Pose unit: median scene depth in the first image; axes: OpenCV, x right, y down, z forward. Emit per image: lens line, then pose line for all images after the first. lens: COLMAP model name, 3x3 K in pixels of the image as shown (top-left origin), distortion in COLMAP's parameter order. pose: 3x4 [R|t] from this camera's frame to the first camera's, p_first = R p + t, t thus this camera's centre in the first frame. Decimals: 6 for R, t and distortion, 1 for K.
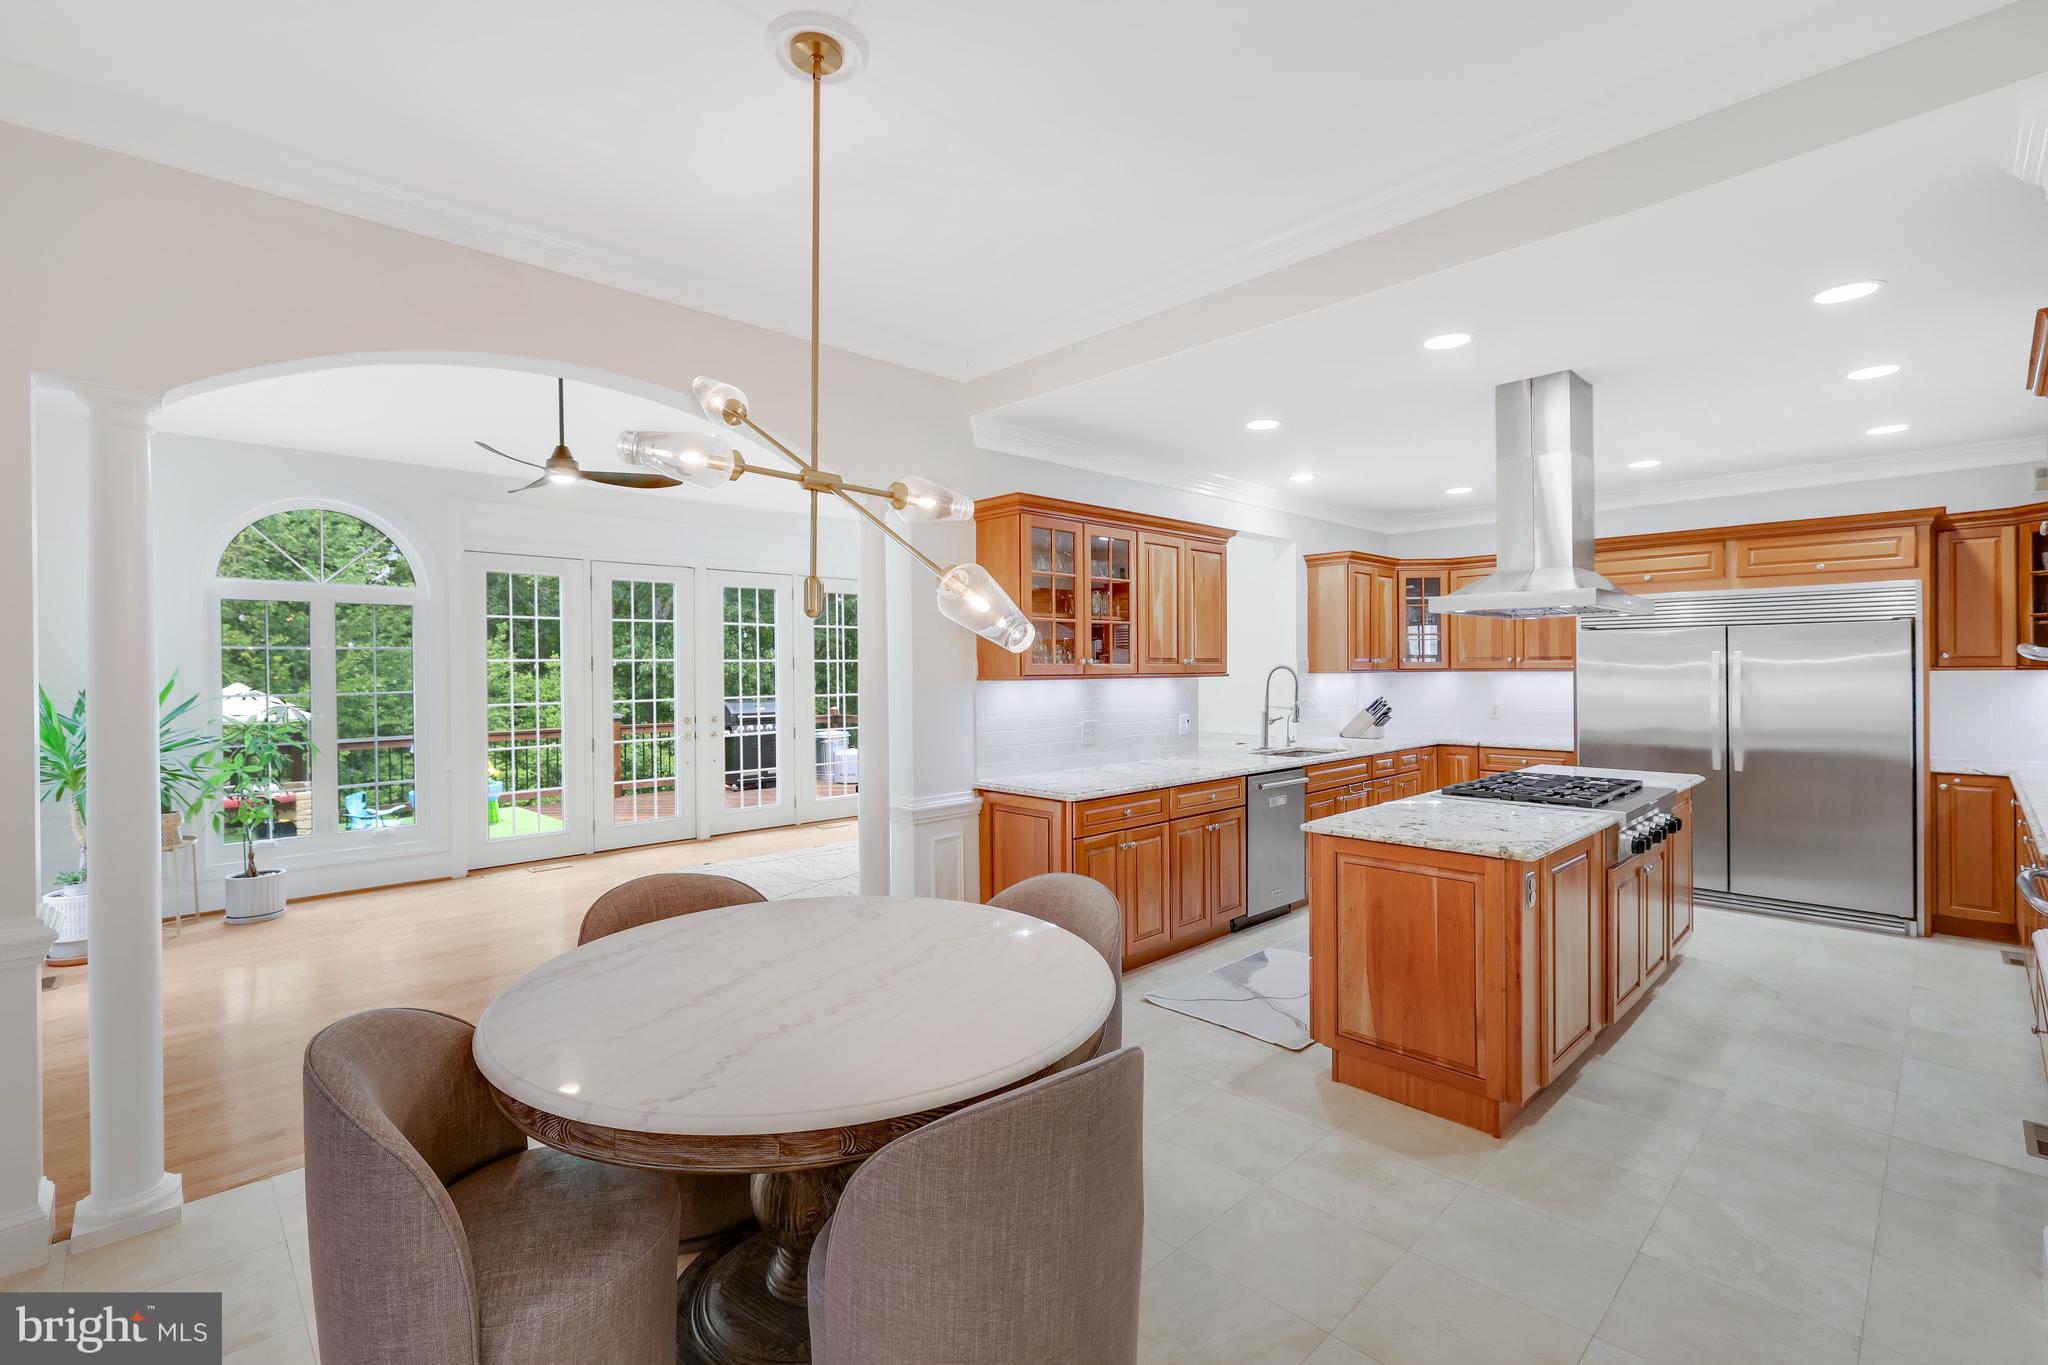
lens RADIAL K [[901.0, 0, 1015.4], [0, 901.0, 673.8], [0, 0, 1]] dist [0.002331, -0.000153]
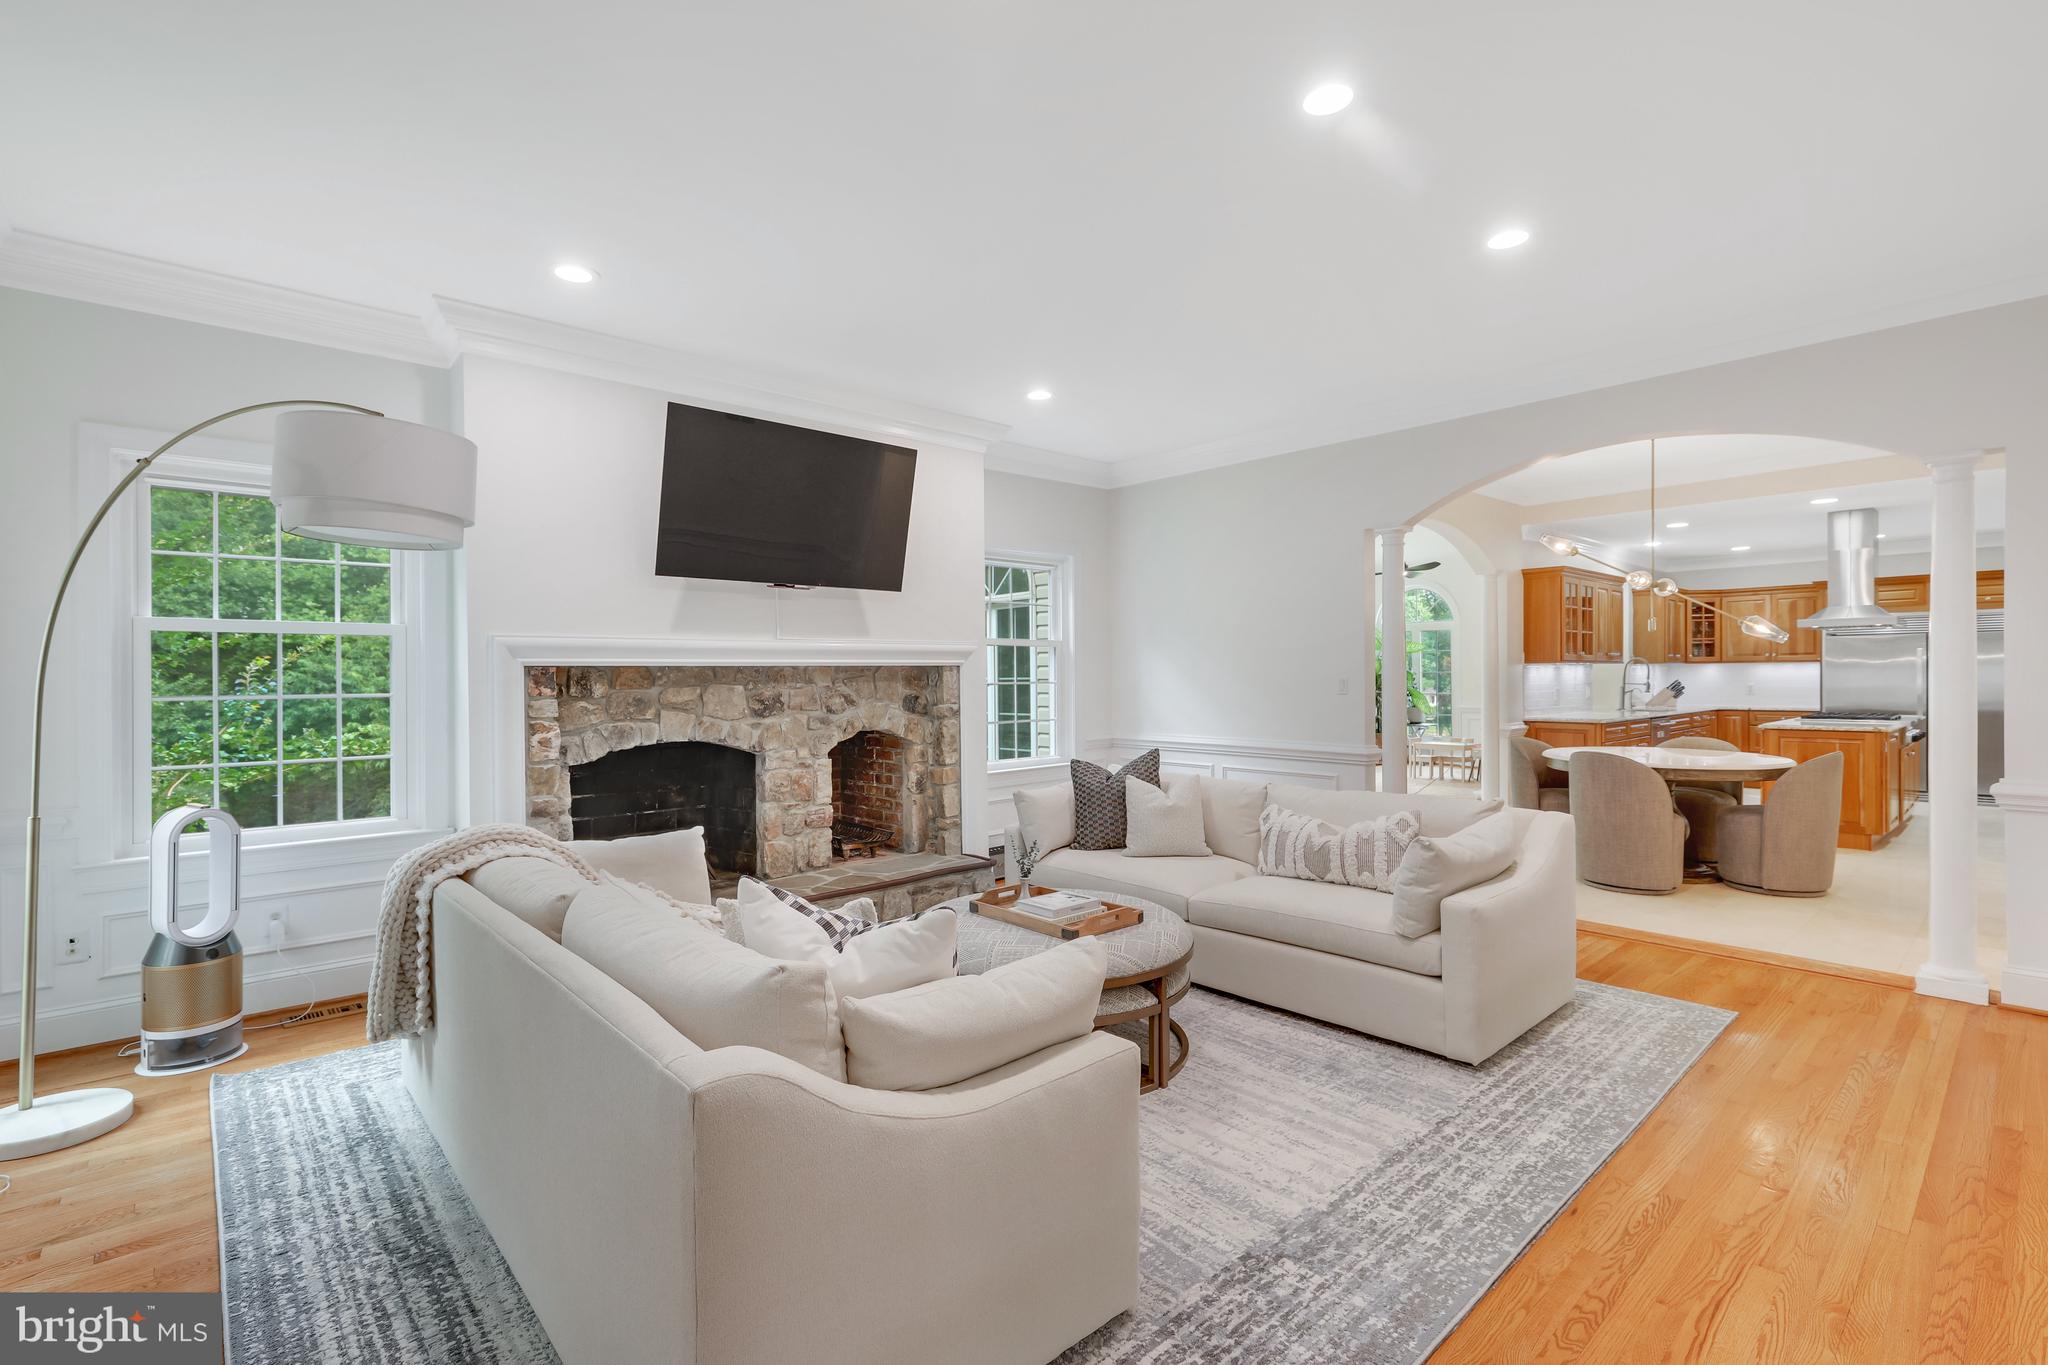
lens RADIAL K [[939.4, 0, 1013.2], [0, 939.4, 670.8], [0, 0, 1]] dist [0.002427, 0.000449]
pose [[0.999608, -0.000574, -0.028003, -0.882345], [0.000204, 0.999913, -0.013190, 0.040896], [0.028008, 0.013179, 0.999521, -0.822243]]
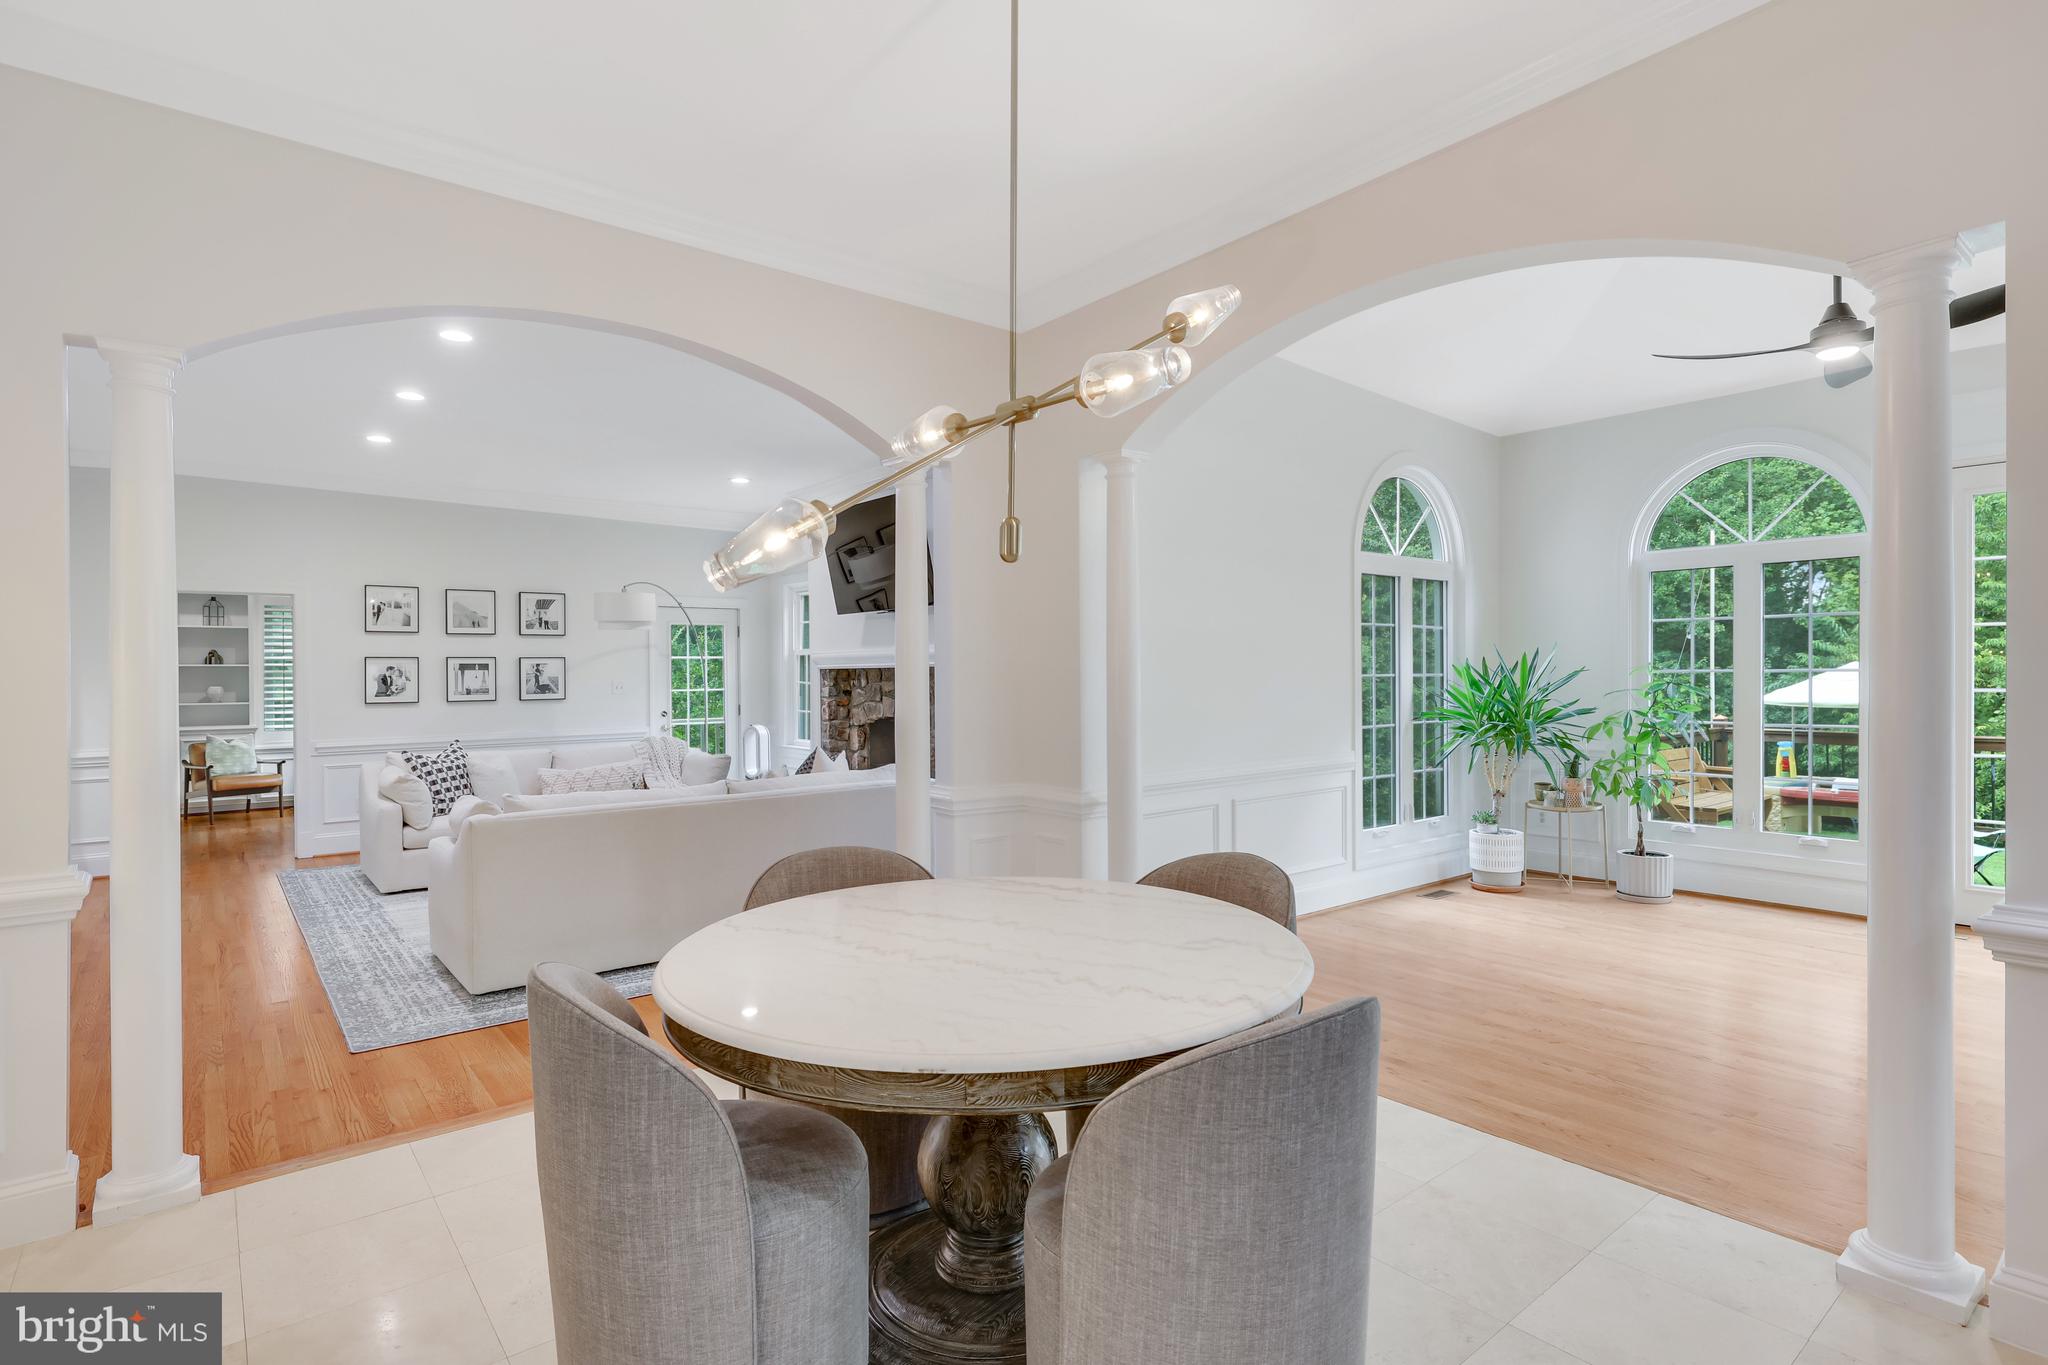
lens RADIAL K [[1026.9, 0, 1015.0], [0, 1026.9, 671.8], [0, 0, 1]] dist [0.001154, 0.001763]
pose [[-0.087687, 0.008072, -0.996115, 0.339586], [0.001825, 0.999967, 0.007942, 0.017402], [0.996146, -0.001121, -0.087698, 0.454342]]
